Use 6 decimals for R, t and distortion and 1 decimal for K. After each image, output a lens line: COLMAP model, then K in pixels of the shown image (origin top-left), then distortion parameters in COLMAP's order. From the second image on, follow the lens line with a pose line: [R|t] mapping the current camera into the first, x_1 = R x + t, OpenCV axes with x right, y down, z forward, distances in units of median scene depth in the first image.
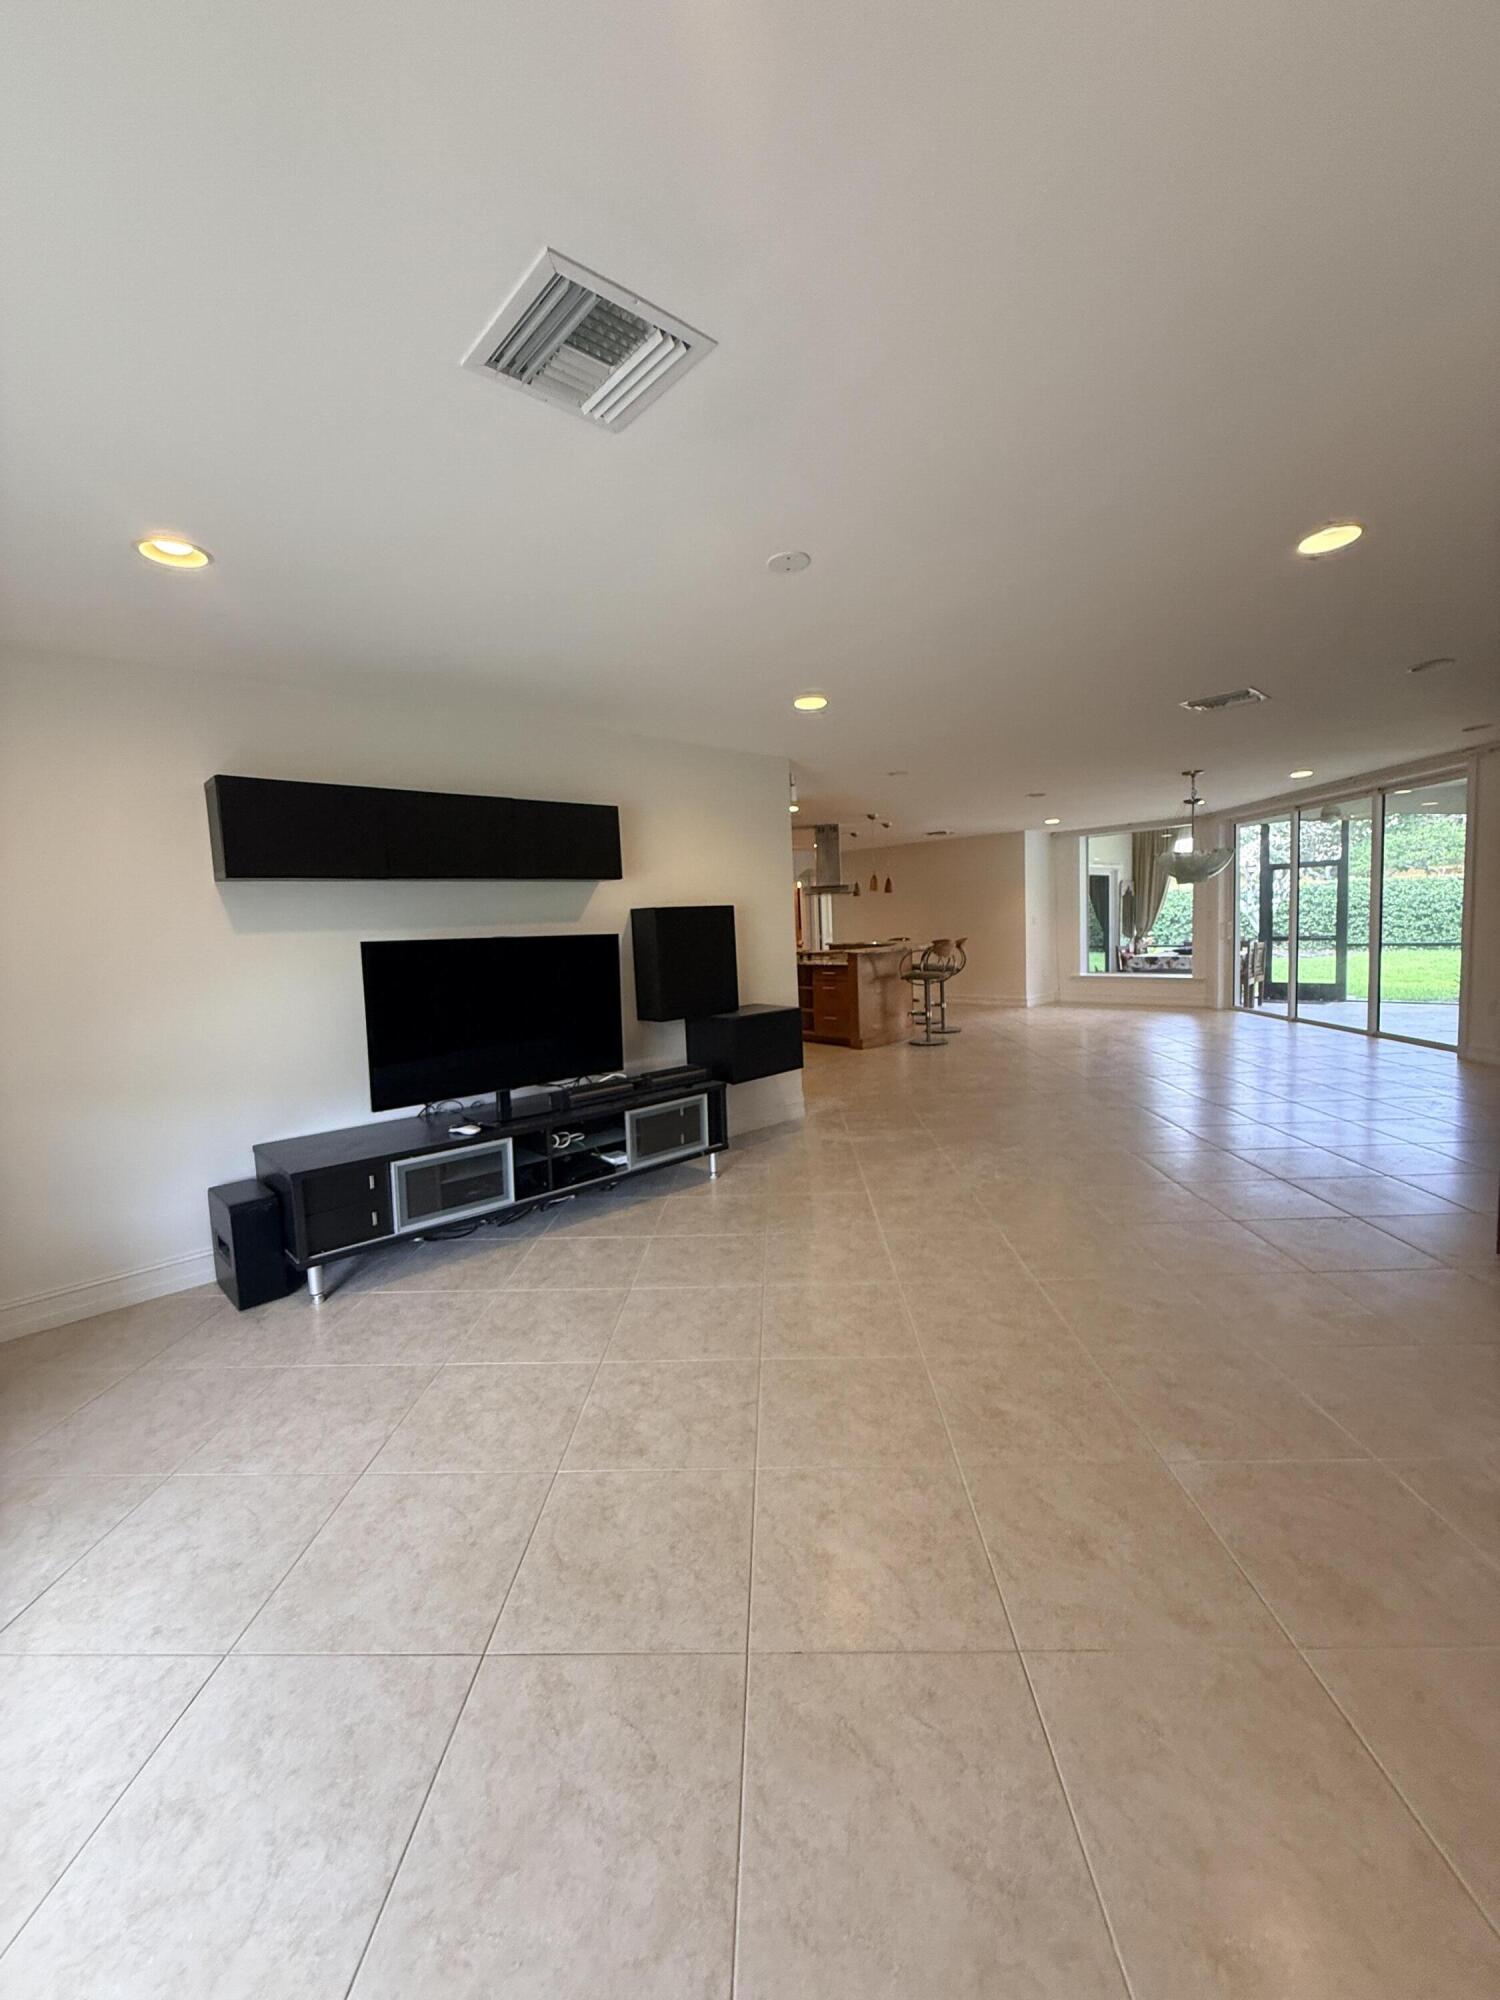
lens RADIAL K [[797.7, 0, 750.0], [0, 797.7, 1000.0], [0, 0, 1]] dist [-0.002995, -0.000418]
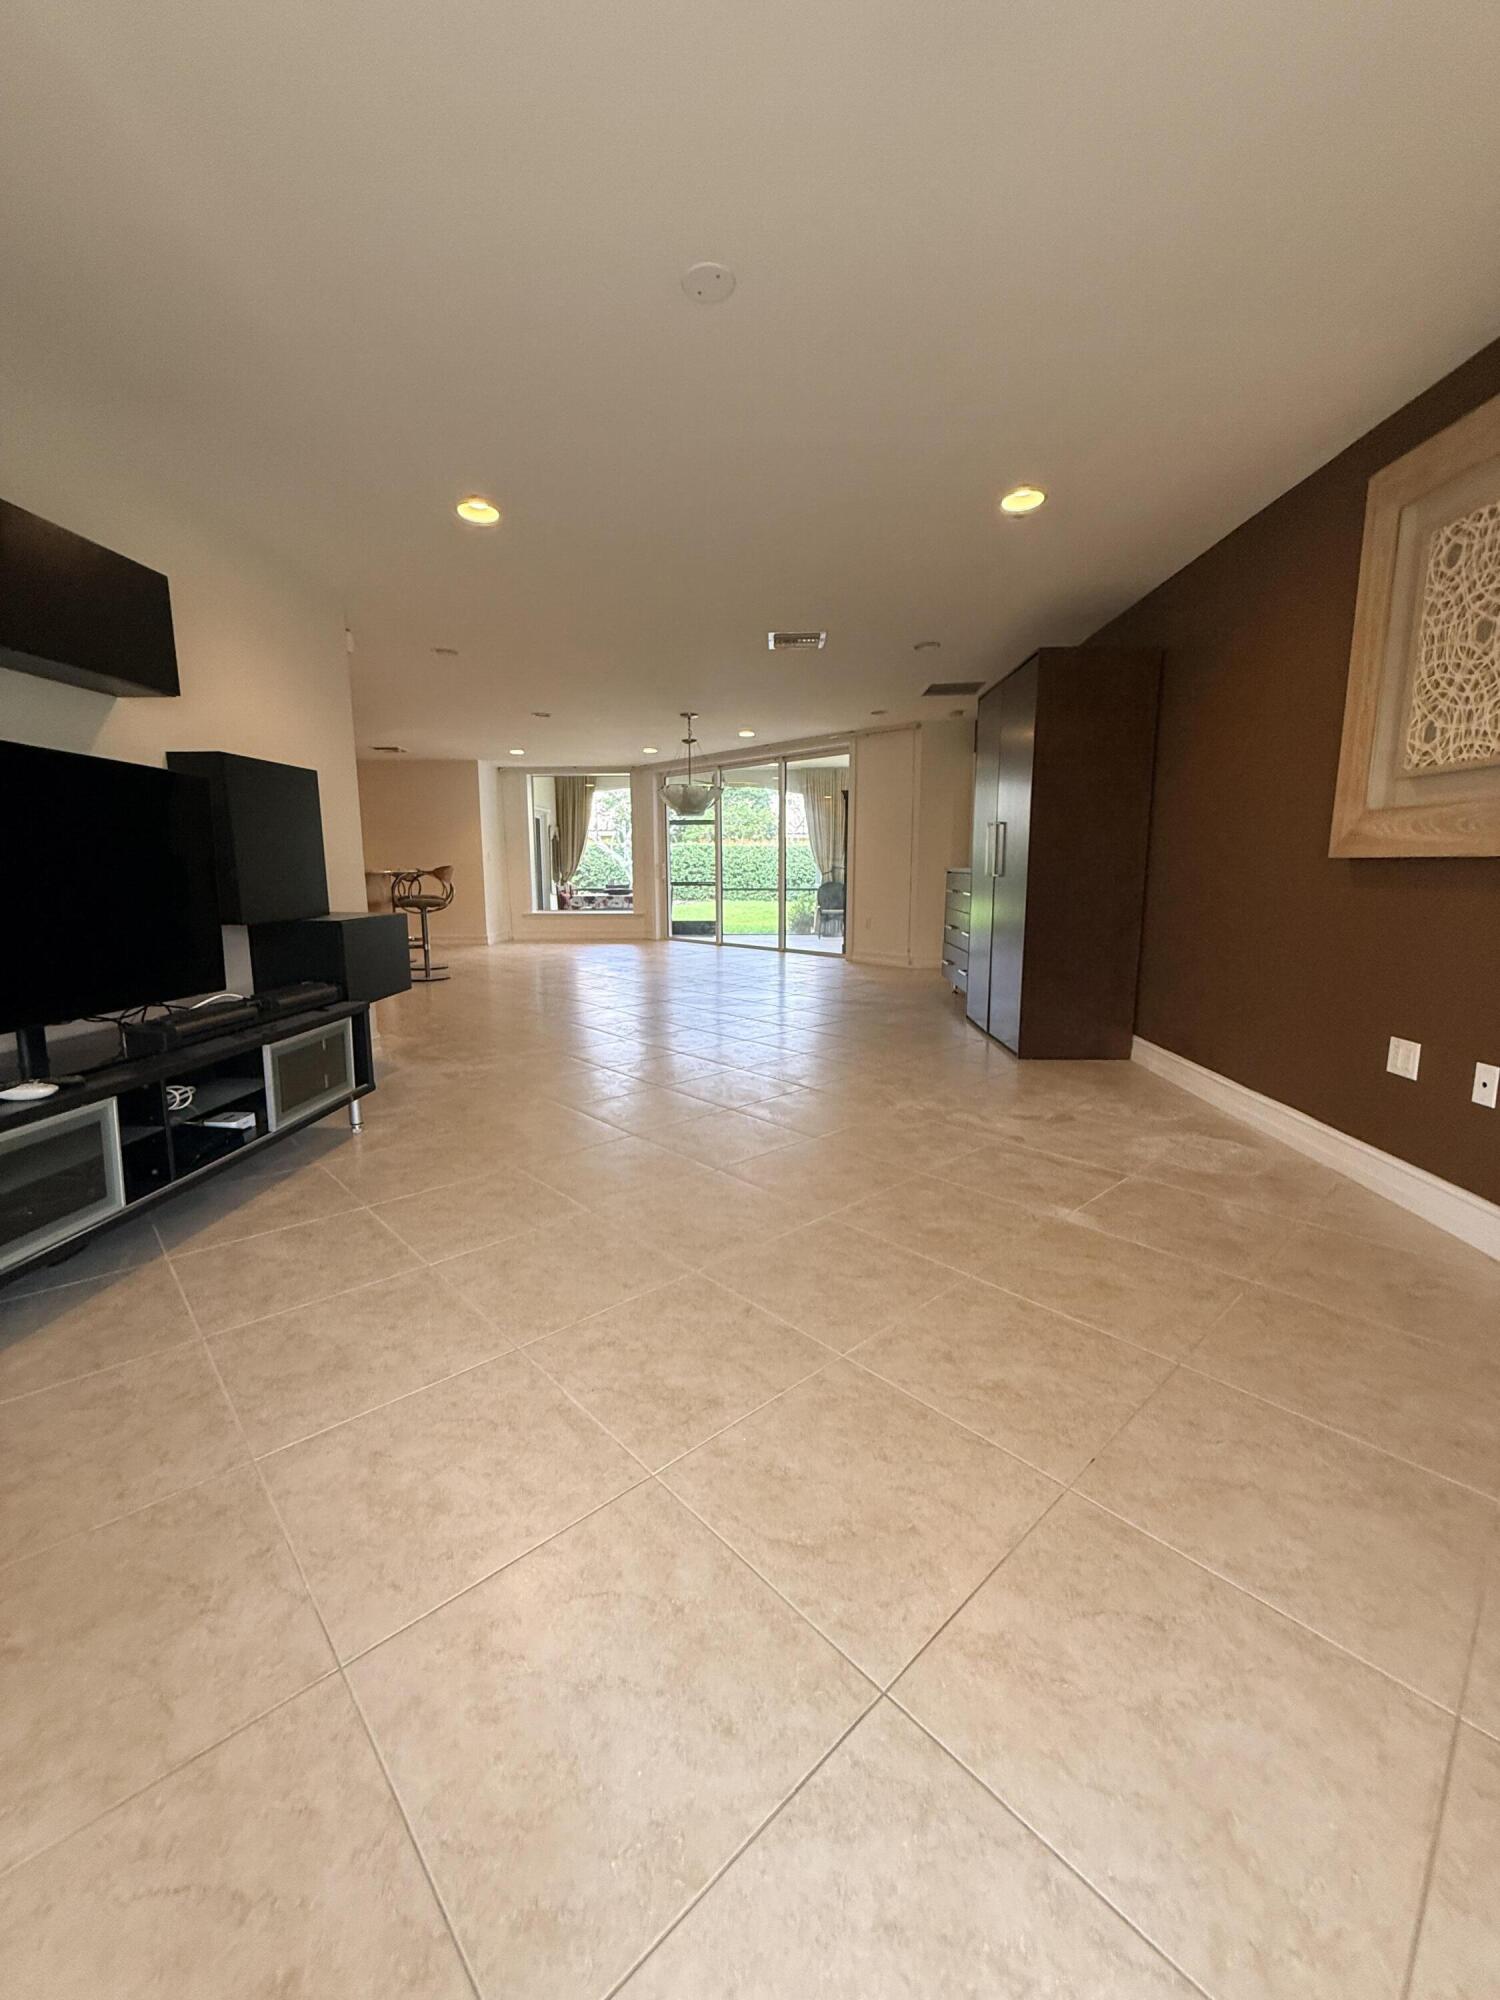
lens RADIAL K [[796.4, 0, 750.0], [0, 796.4, 1000.0], [0, 0, 1]] dist [-0.001329, 0.000544]
pose [[0.708480, -0.072740, 0.701972, -0.352106], [0.038154, 0.997167, 0.064821, 0.078446], [-0.704699, -0.019141, 0.709248, 0.254751]]
